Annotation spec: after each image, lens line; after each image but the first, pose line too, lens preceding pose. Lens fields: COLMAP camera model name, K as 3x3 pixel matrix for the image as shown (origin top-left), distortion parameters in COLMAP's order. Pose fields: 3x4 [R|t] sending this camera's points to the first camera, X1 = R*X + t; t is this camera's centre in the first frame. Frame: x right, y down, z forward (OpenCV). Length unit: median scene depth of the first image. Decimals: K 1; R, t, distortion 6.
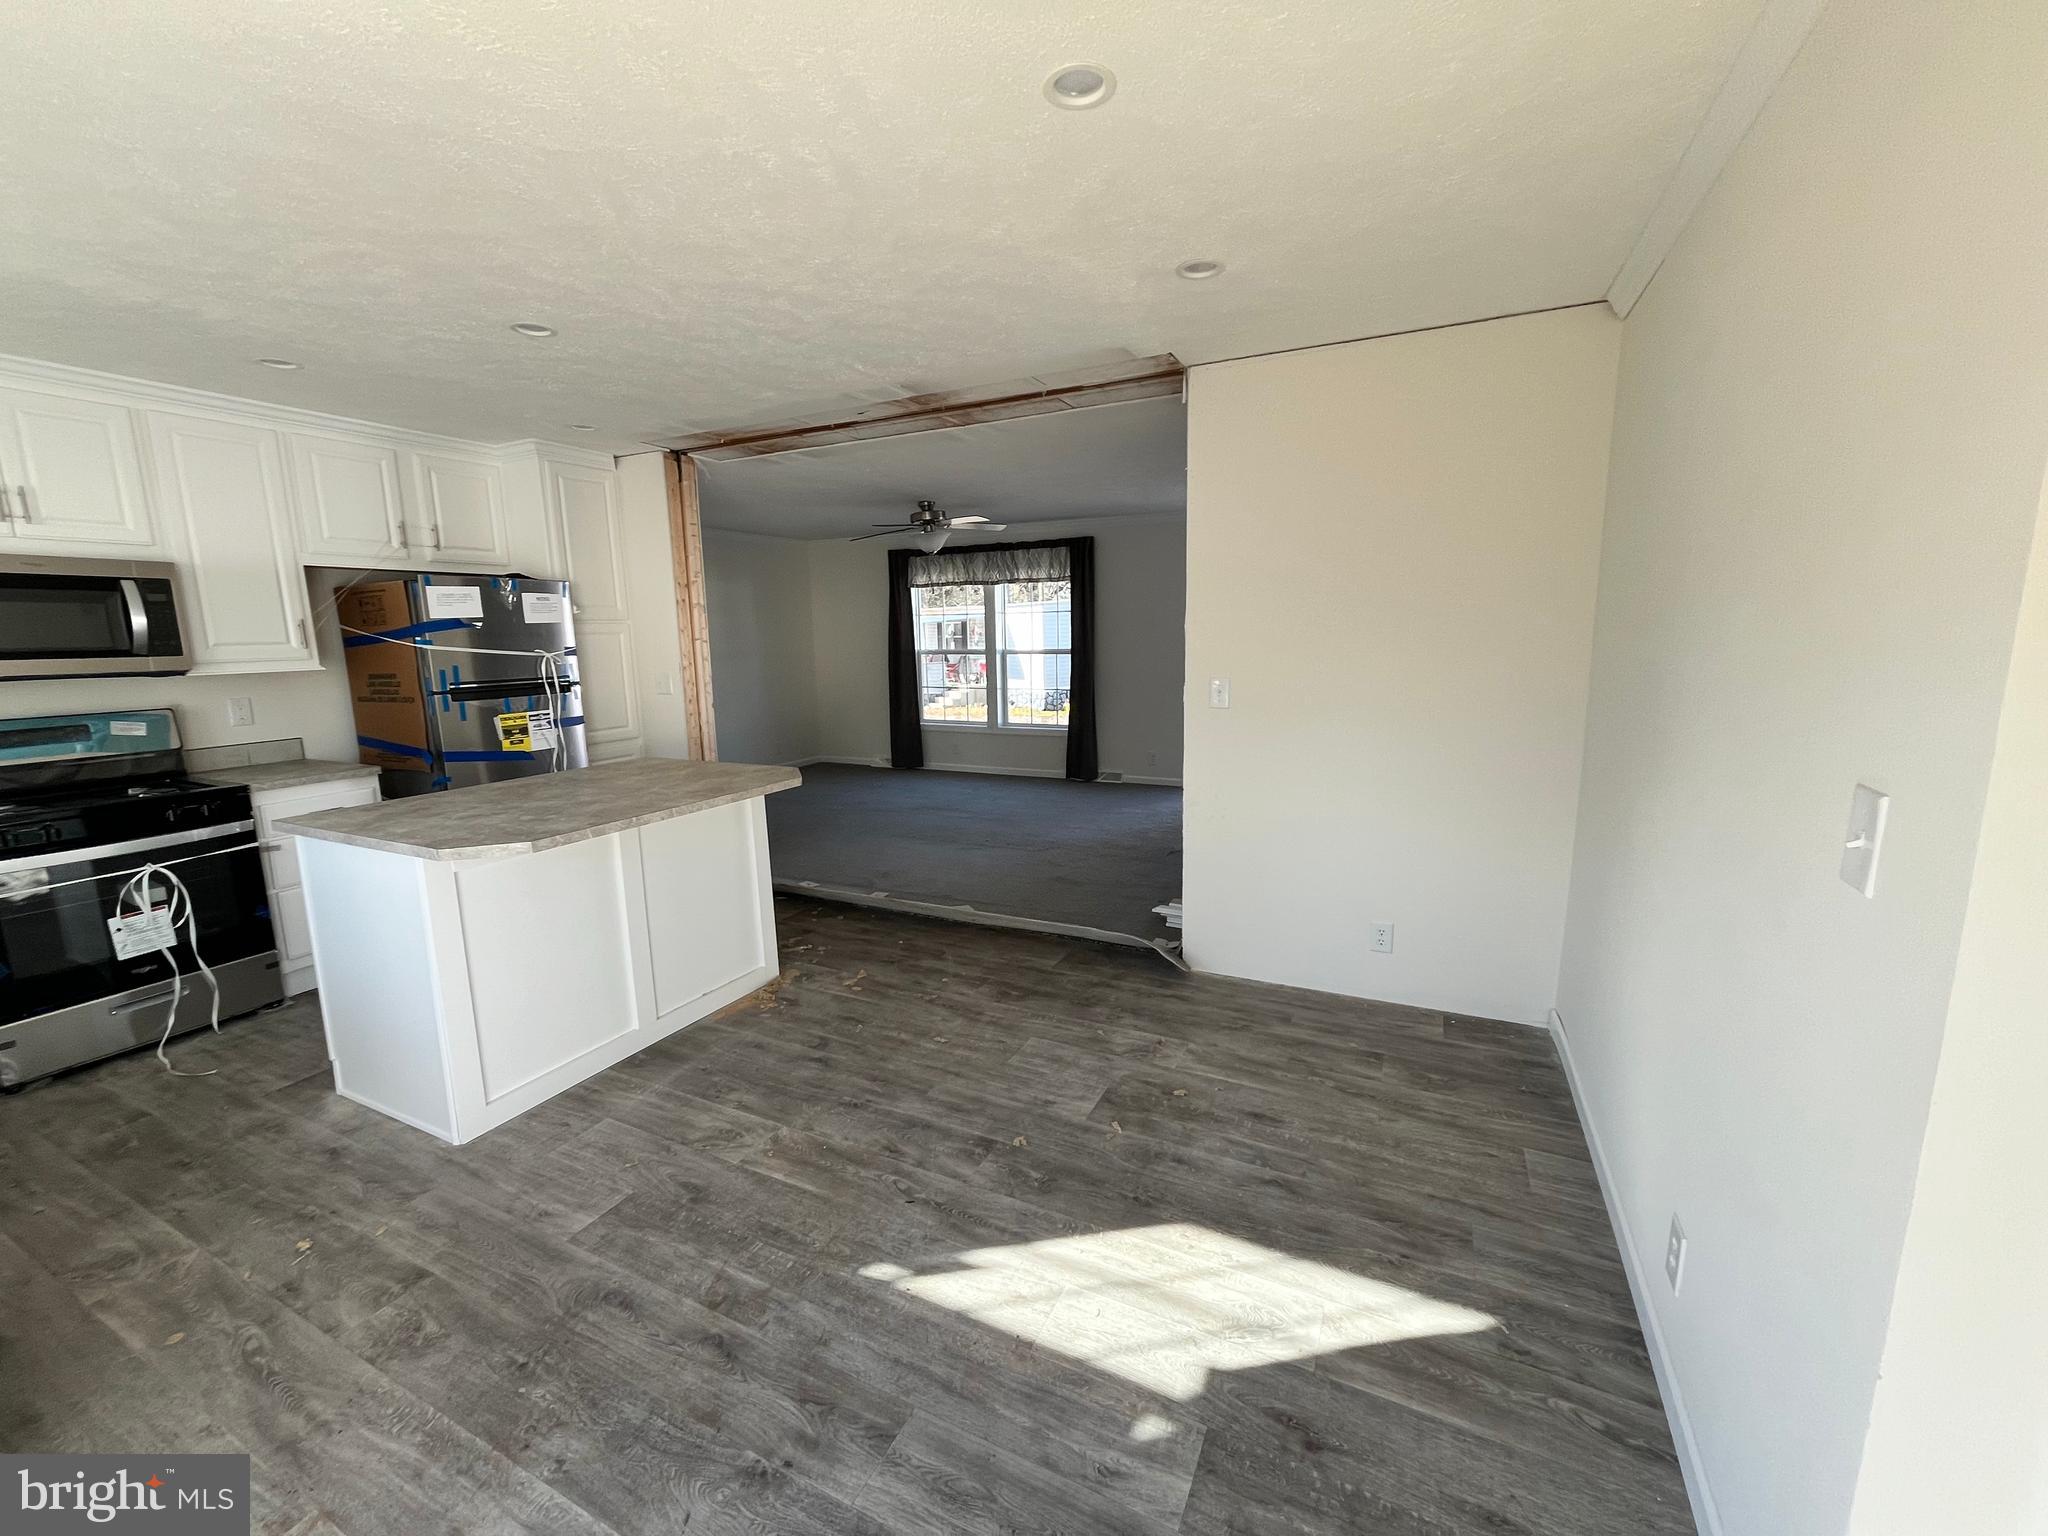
lens RADIAL K [[826.8, 0, 1018.0], [0, 826.8, 770.0], [0, 0, 1]] dist [-0.002421, -0.001016]
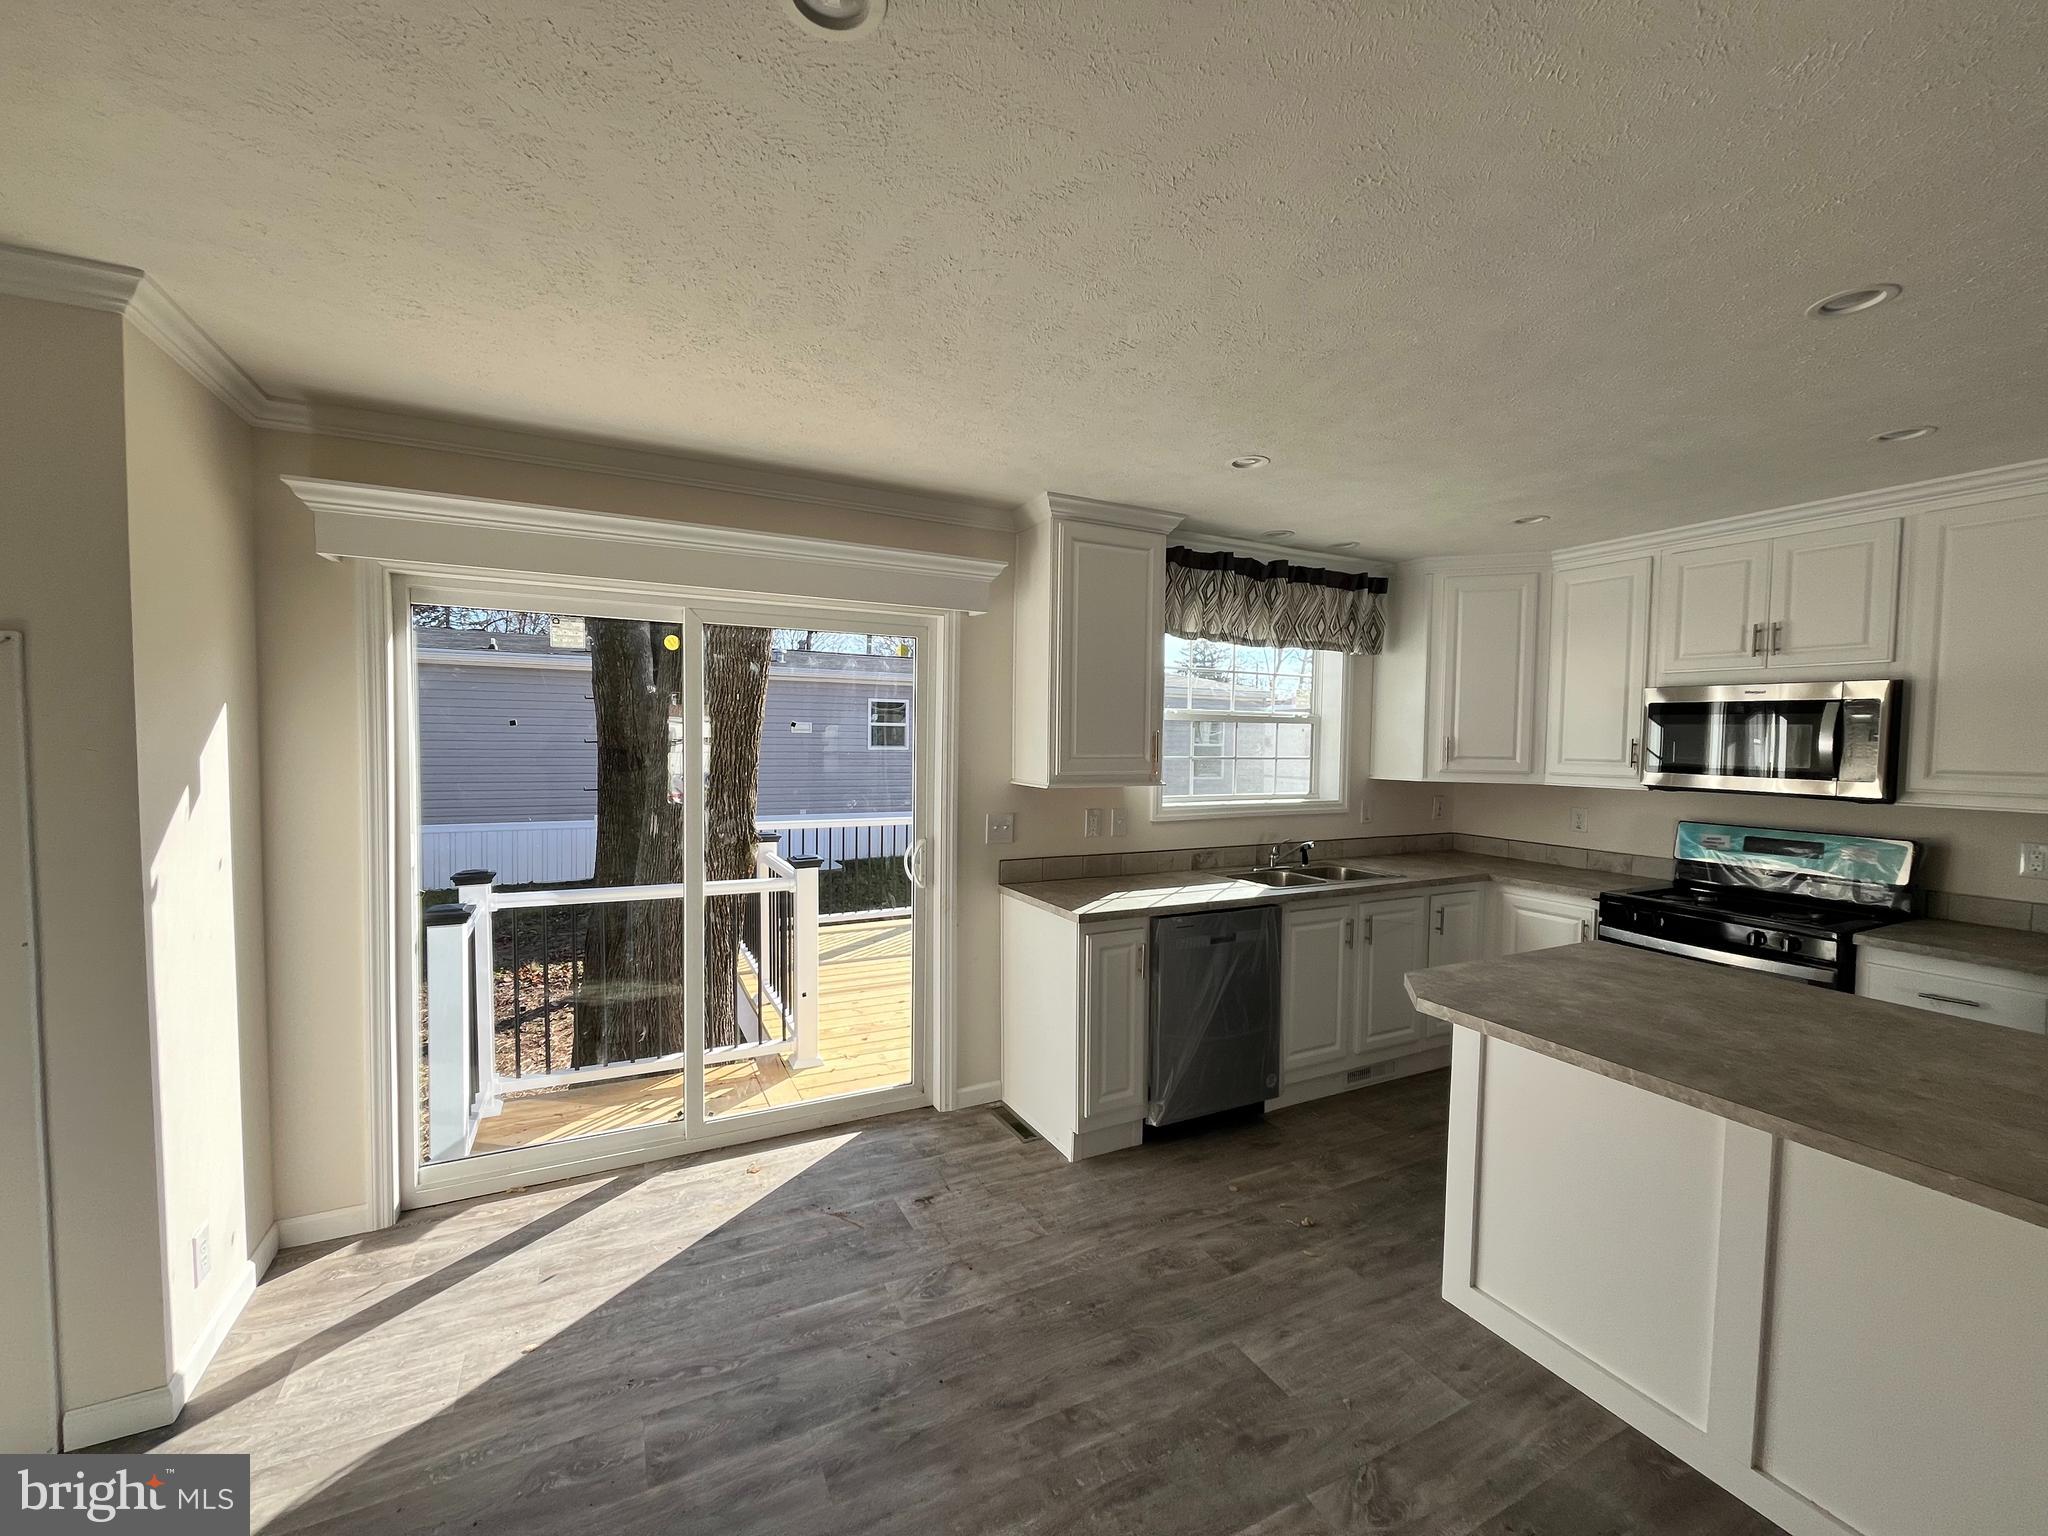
lens RADIAL K [[824.7, 0, 1020.6], [0, 824.7, 771.0], [0, 0, 1]] dist [-0.003764, -0.000370]
pose [[-0.594532, 0.043294, -0.802906, 0.258100], [-0.138641, 0.978075, 0.155399, -0.161073], [0.792030, 0.203705, -0.575494, 0.778396]]
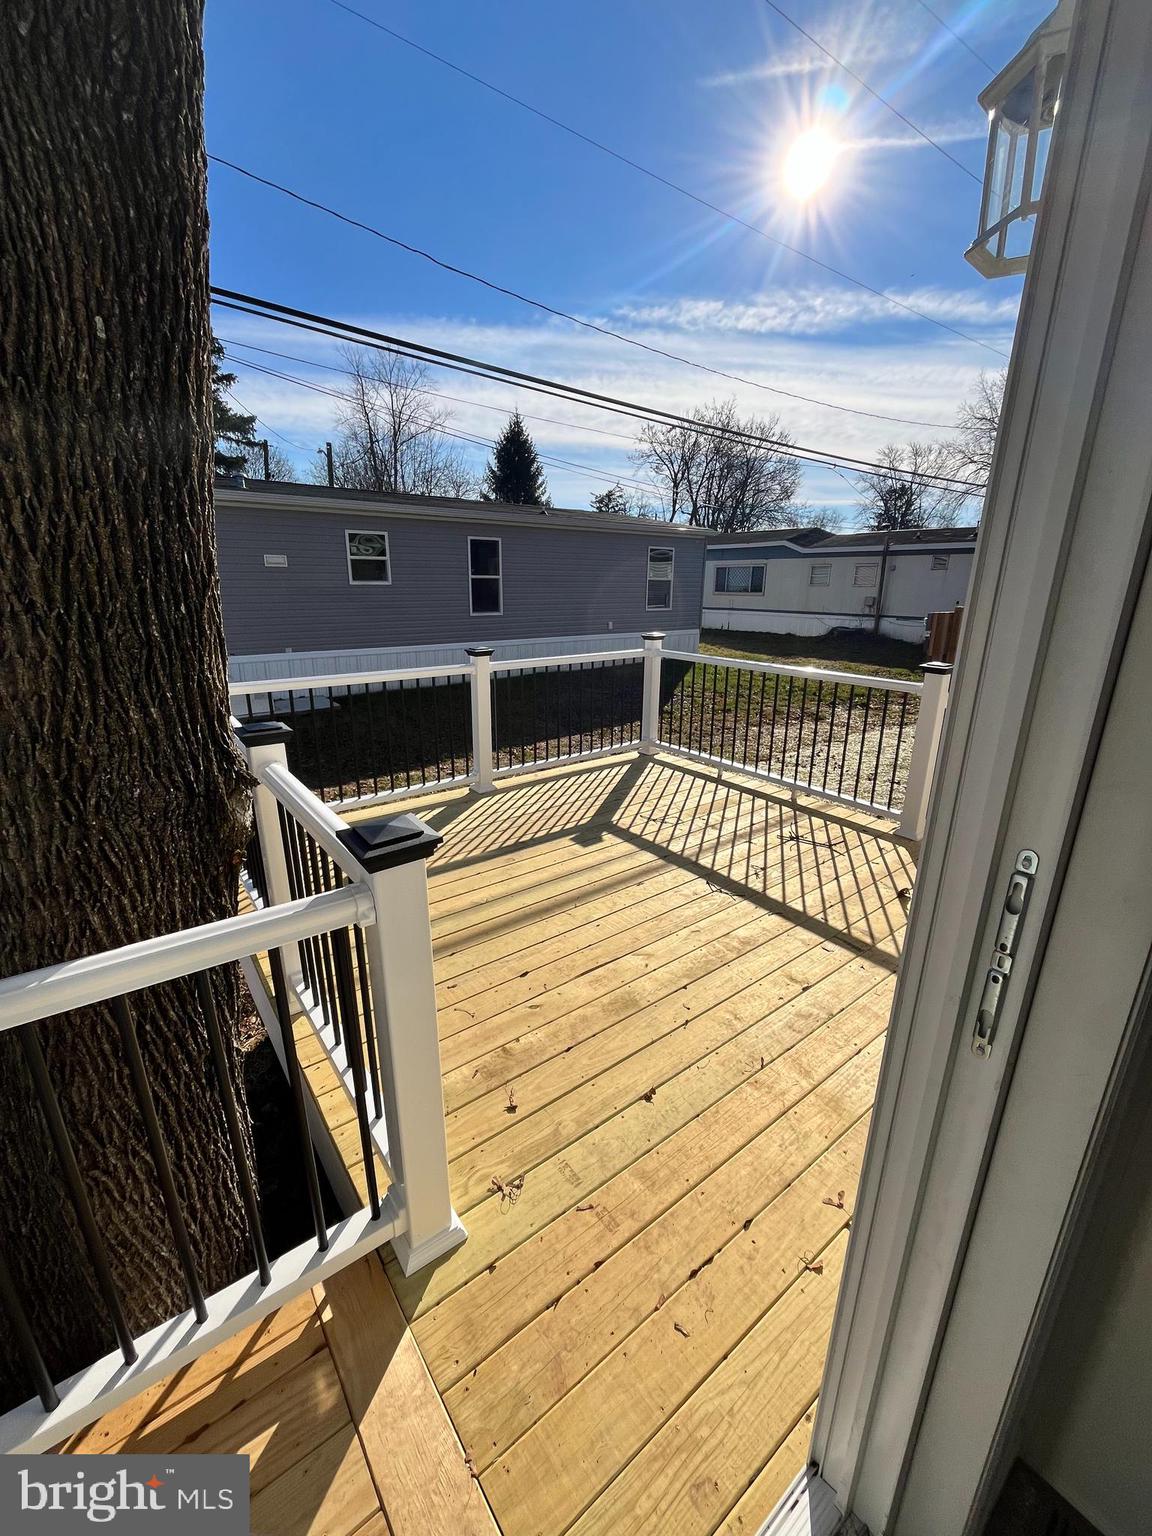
lens RADIAL K [[620.1, 0, 573.5], [0, 620.1, 764.5], [0, 0, 1]] dist [-0.002421, -0.001016]
pose [[-0.439922, 0.270940, -0.856189, -0.300664], [-0.151468, 0.917357, 0.368123, 0.025254], [0.885170, 0.291631, -0.362527, 0.032318]]
